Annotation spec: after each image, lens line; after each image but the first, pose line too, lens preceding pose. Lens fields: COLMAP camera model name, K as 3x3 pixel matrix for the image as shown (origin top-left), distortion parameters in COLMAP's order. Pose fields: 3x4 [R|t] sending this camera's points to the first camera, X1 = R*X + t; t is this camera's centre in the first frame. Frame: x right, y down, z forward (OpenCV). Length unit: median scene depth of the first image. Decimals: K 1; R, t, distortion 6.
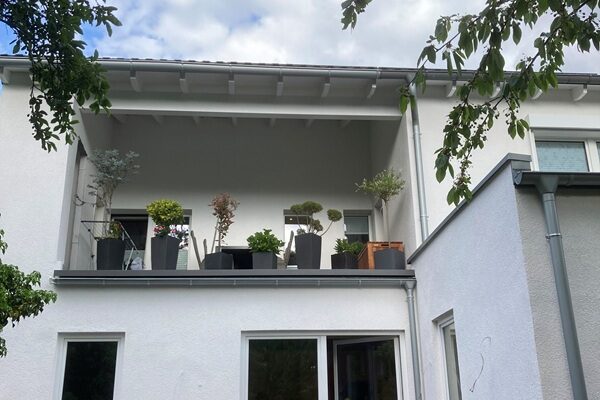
lens RADIAL K [[642.6, 0, 300.0], [0, 642.6, 200.0], [0, 0, 1]] dist [0.148790, -0.503302]
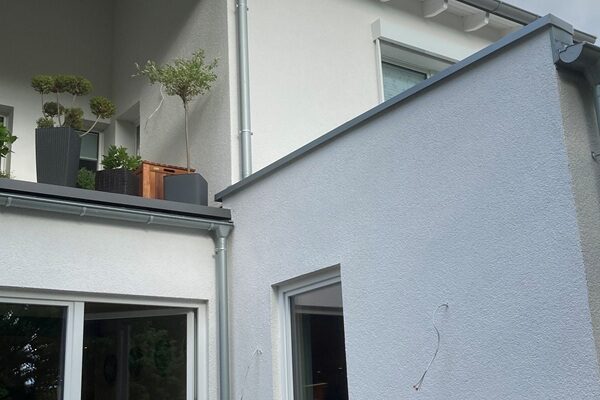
lens RADIAL K [[826.8, 0, 300.0], [0, 826.8, 200.0], [0, 0, 1]] dist [0.124104, -0.014806]
pose [[0.865533, 0.126607, 0.484586, -0.165547], [-0.144034, 0.989572, -0.001281, 0.091016], [-0.479695, -0.068688, 0.874743, 0.251603]]
